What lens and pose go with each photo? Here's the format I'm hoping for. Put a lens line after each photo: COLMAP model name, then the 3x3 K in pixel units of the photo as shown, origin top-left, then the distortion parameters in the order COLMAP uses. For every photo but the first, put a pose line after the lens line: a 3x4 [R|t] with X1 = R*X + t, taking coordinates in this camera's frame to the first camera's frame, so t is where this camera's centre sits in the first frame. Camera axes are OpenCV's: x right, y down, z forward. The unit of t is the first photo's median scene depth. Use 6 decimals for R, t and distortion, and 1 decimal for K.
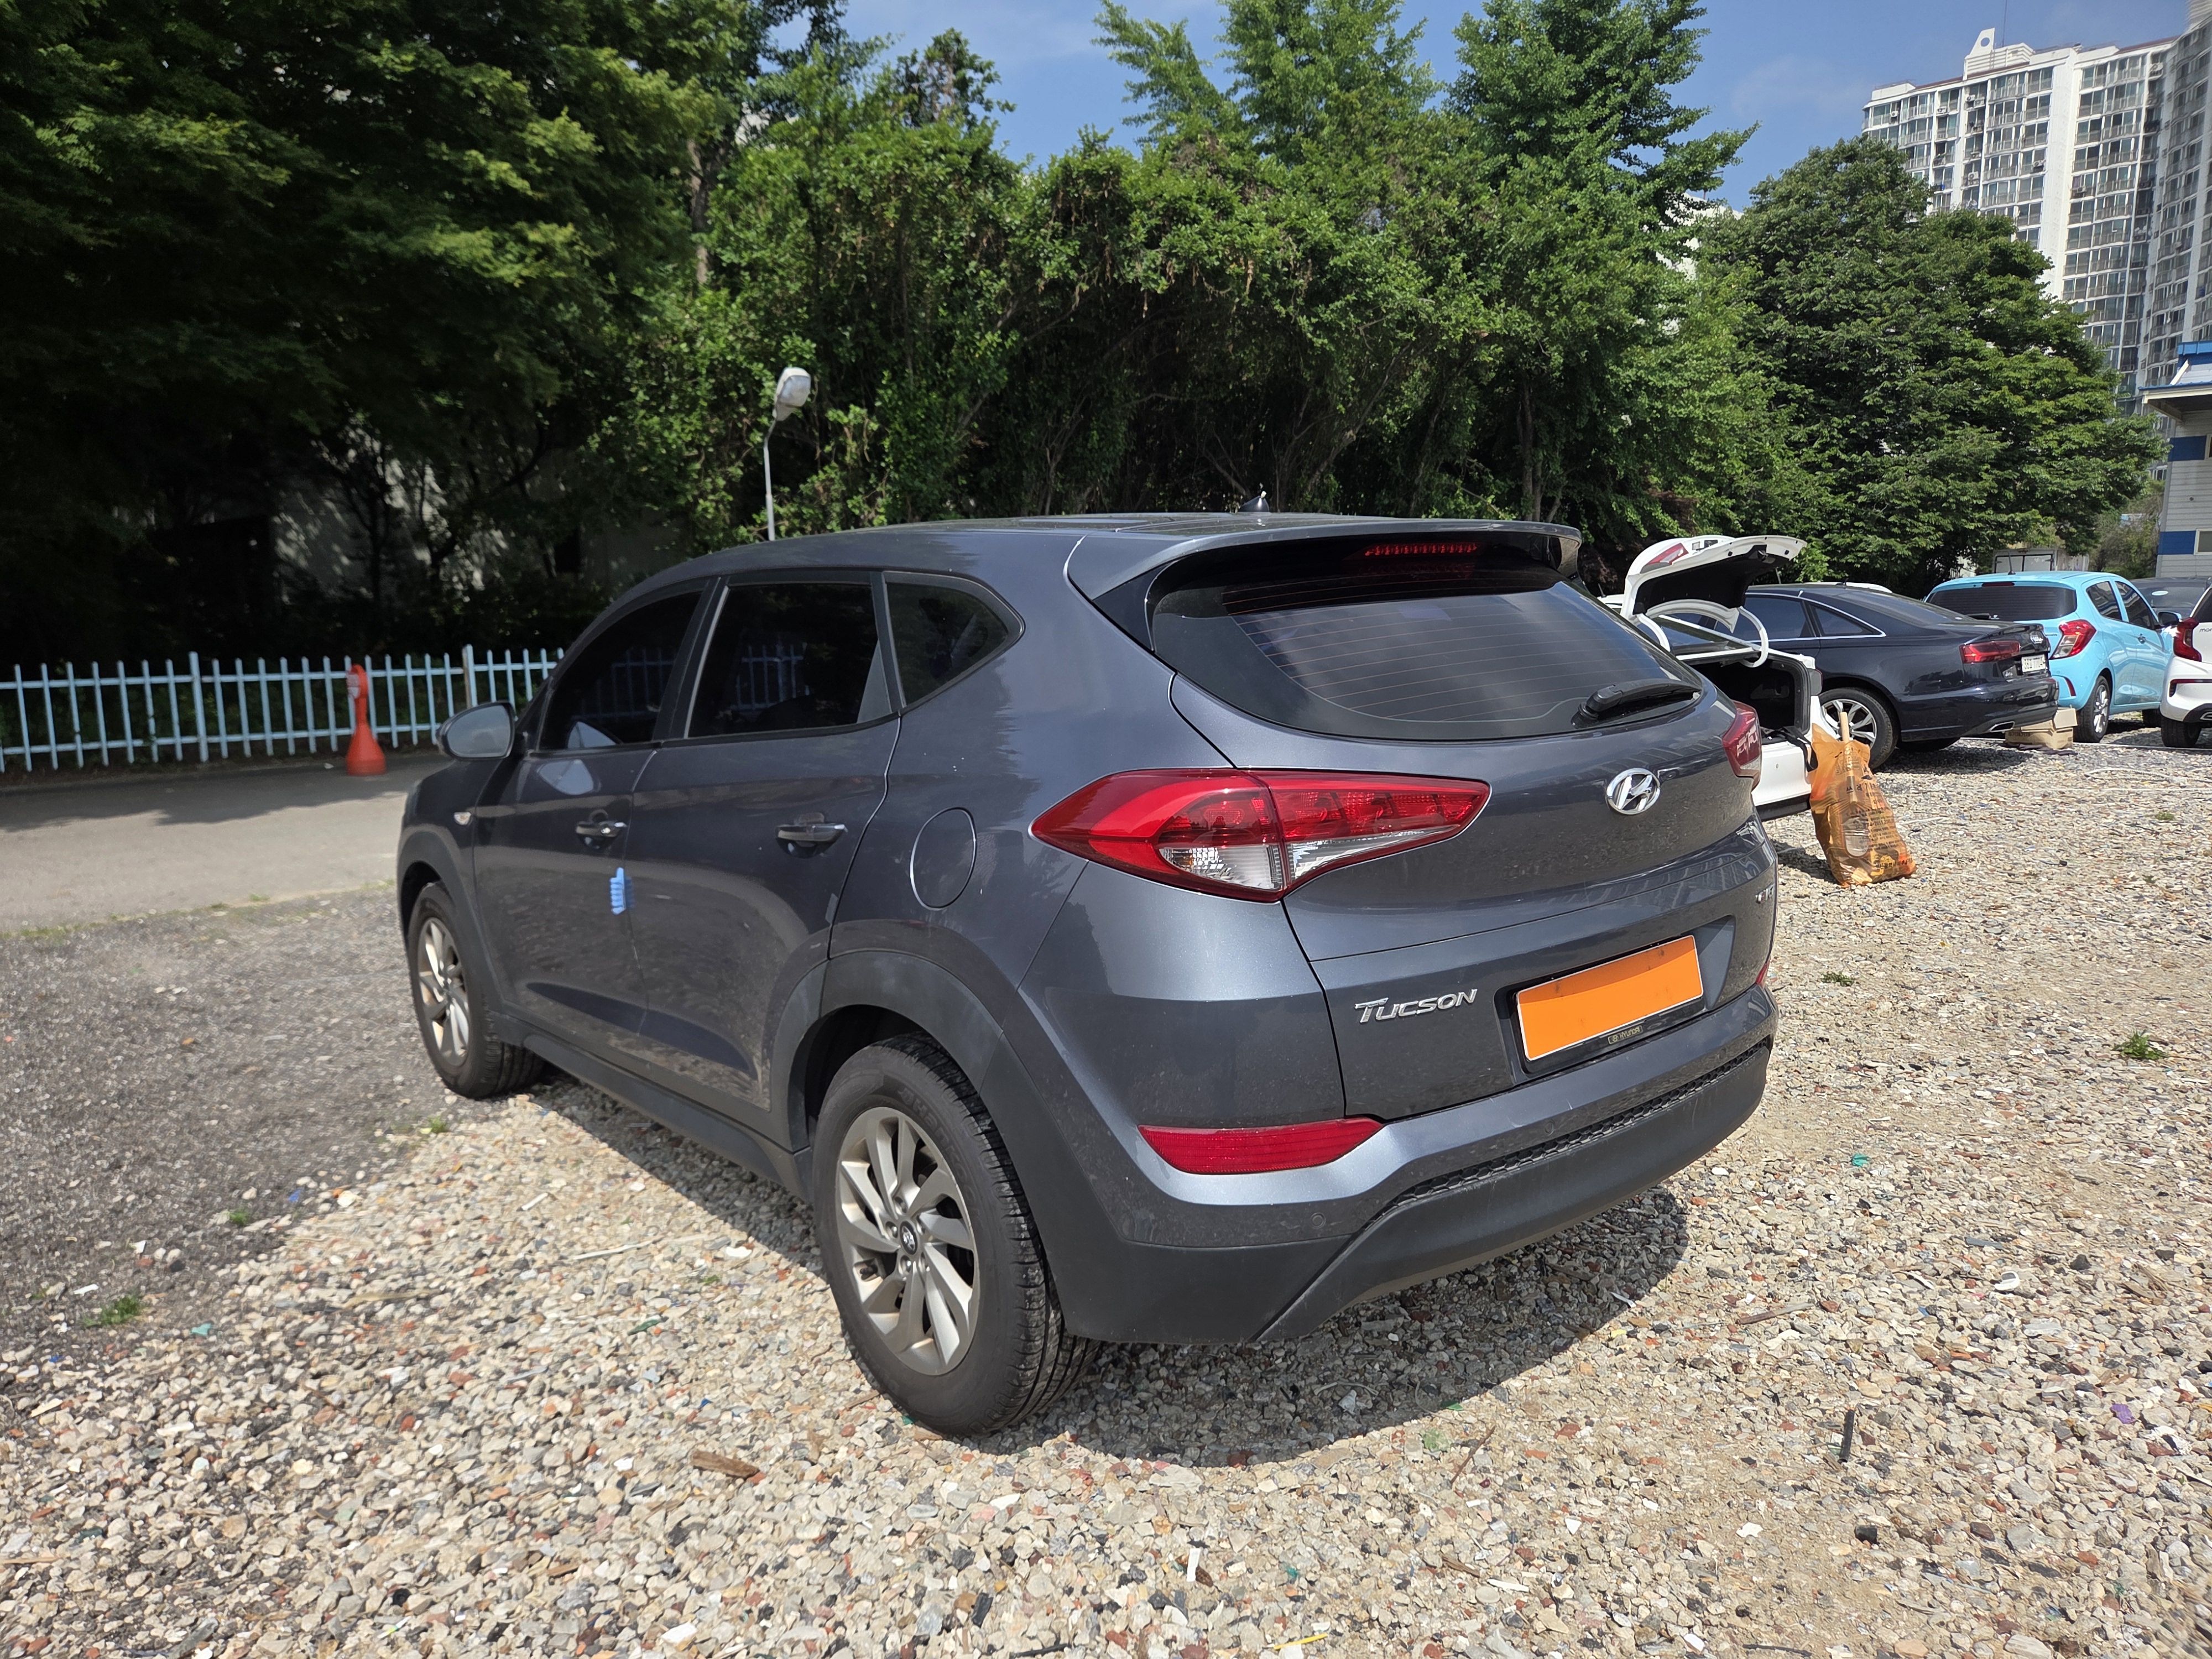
lens RADIAL K [[1474.5, 0, 1083.5], [0, 1474.5, 839.4], [0, 0, 1]] dist [0.052609, -0.048766]
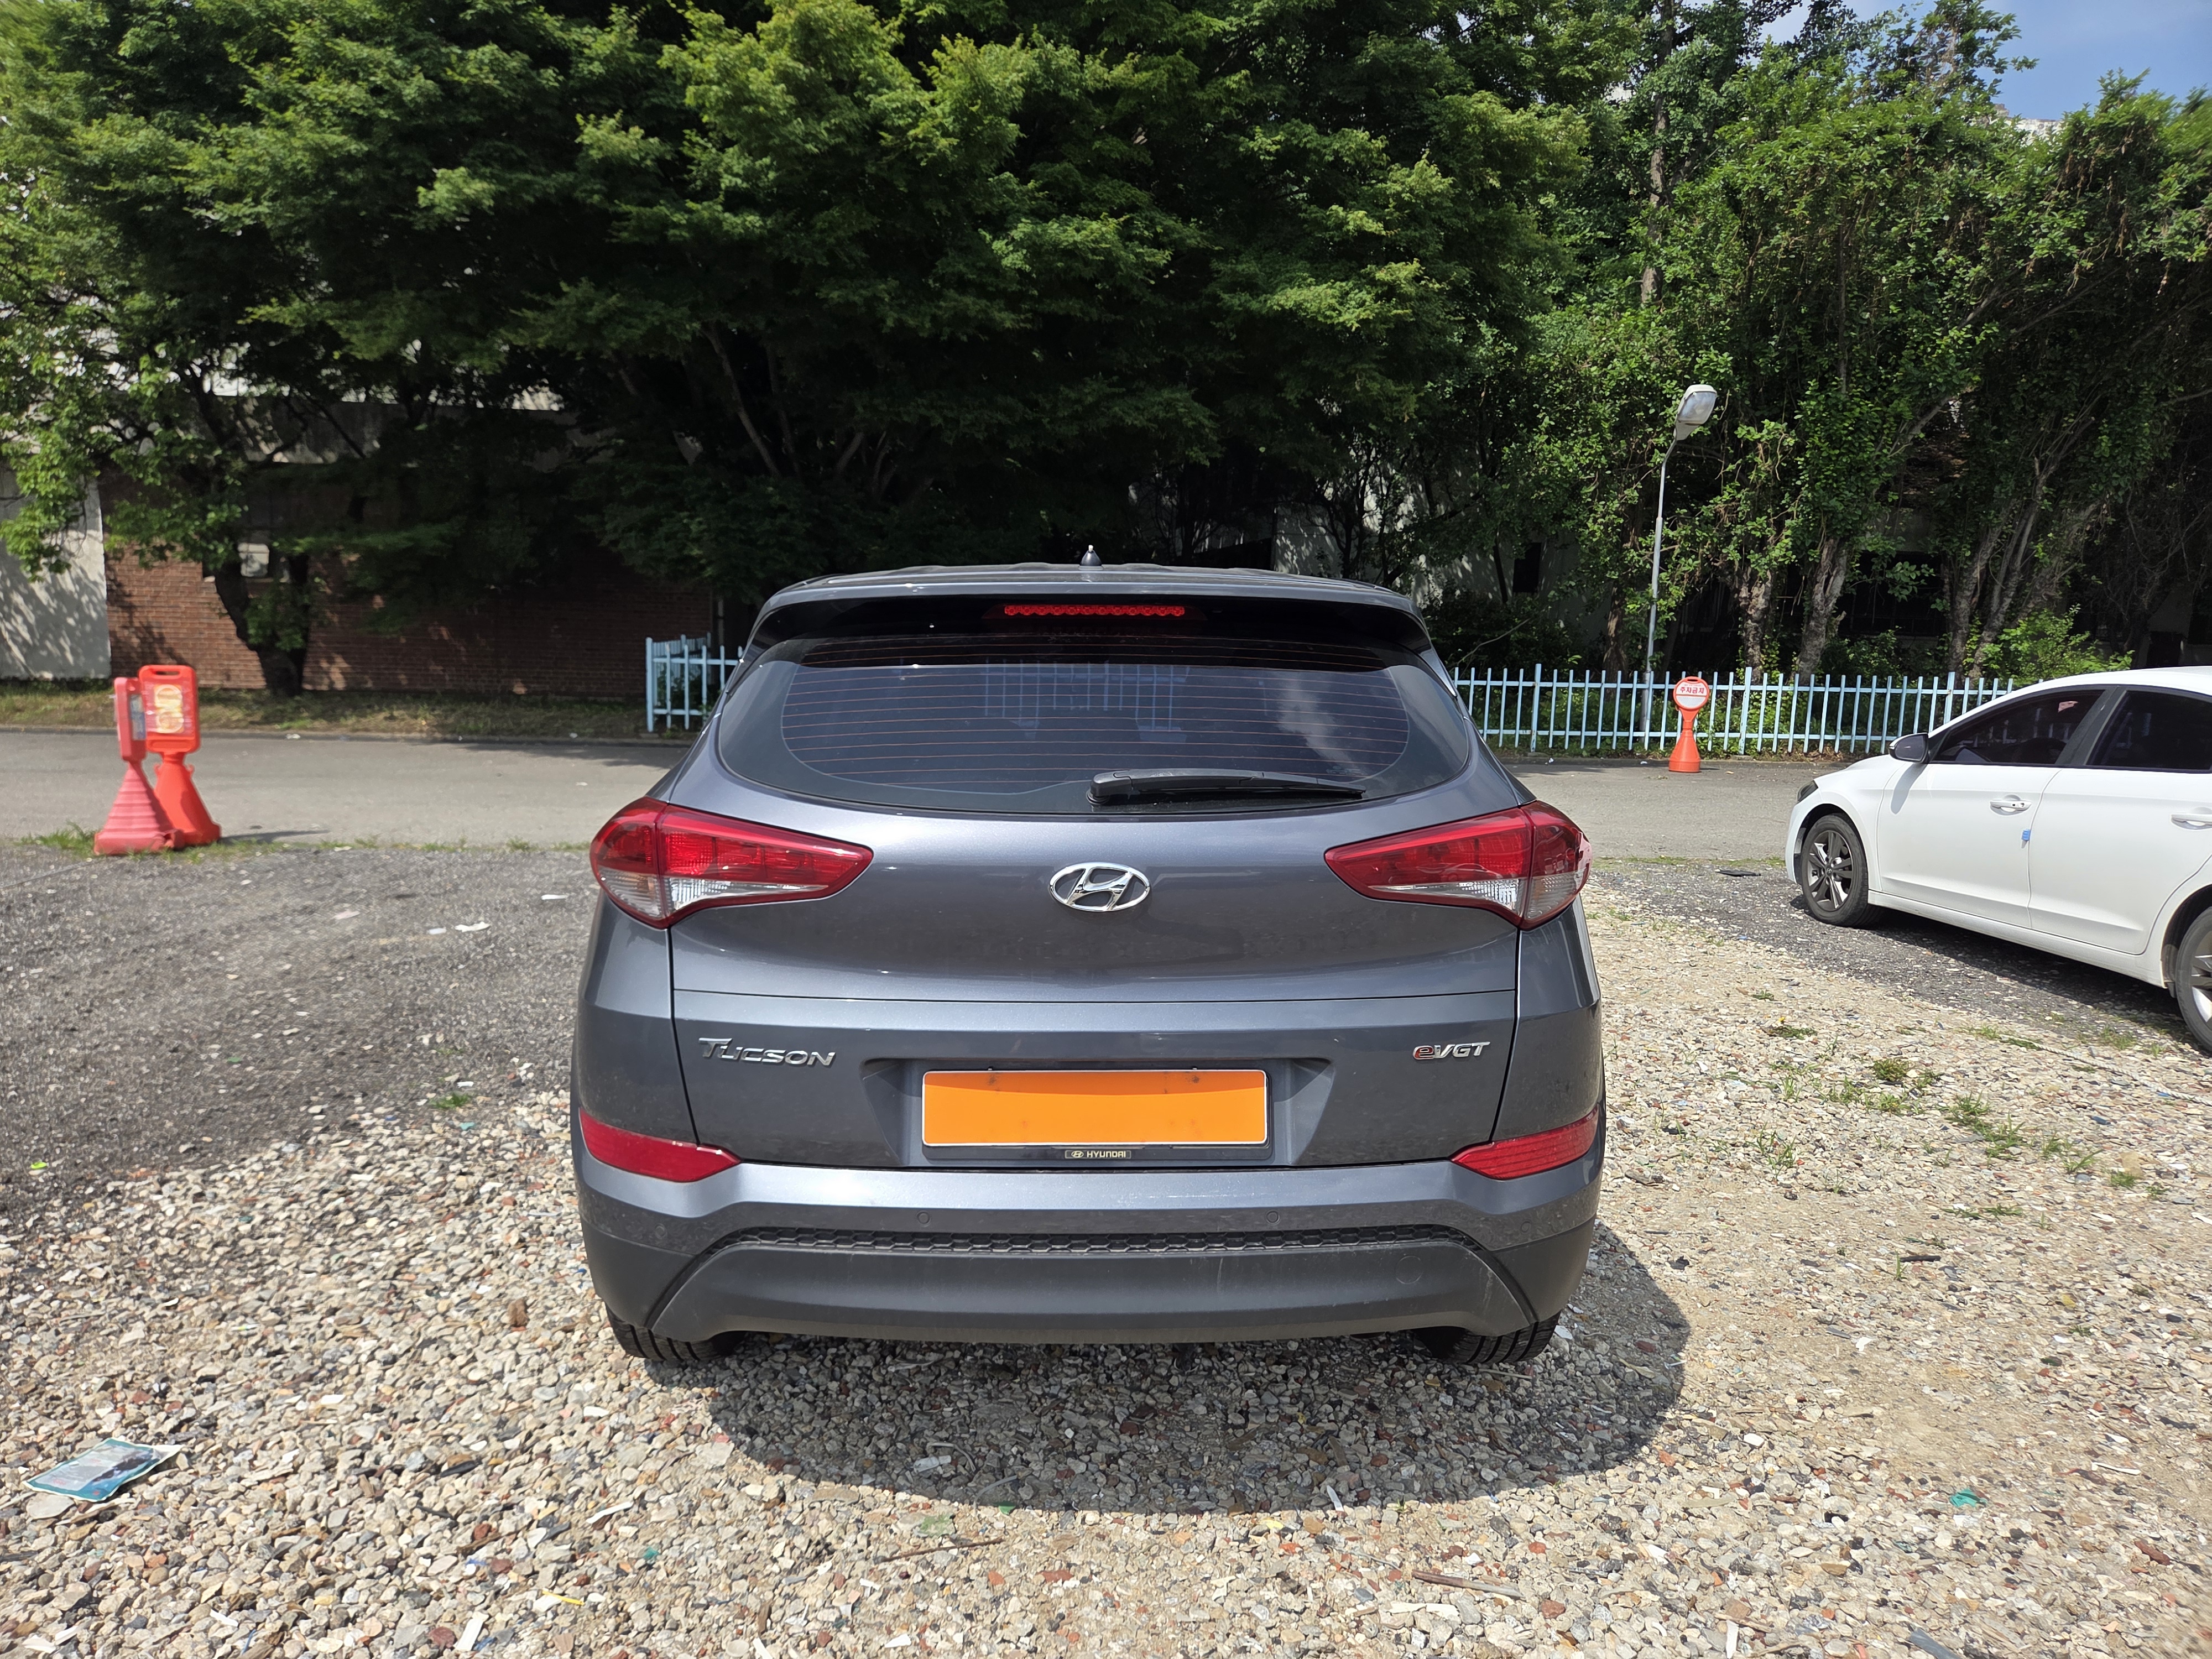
lens RADIAL K [[1483.1, 0, 1119.6], [0, 1483.1, 823.4], [0, 0, 1]] dist [0.045942, -0.043243]
pose [[0.790056, 0.122179, -0.600736, 0.112579], [-0.135996, 0.990452, 0.022587, -0.011342], [0.597760, 0.063853, 0.799128, 0.034548]]
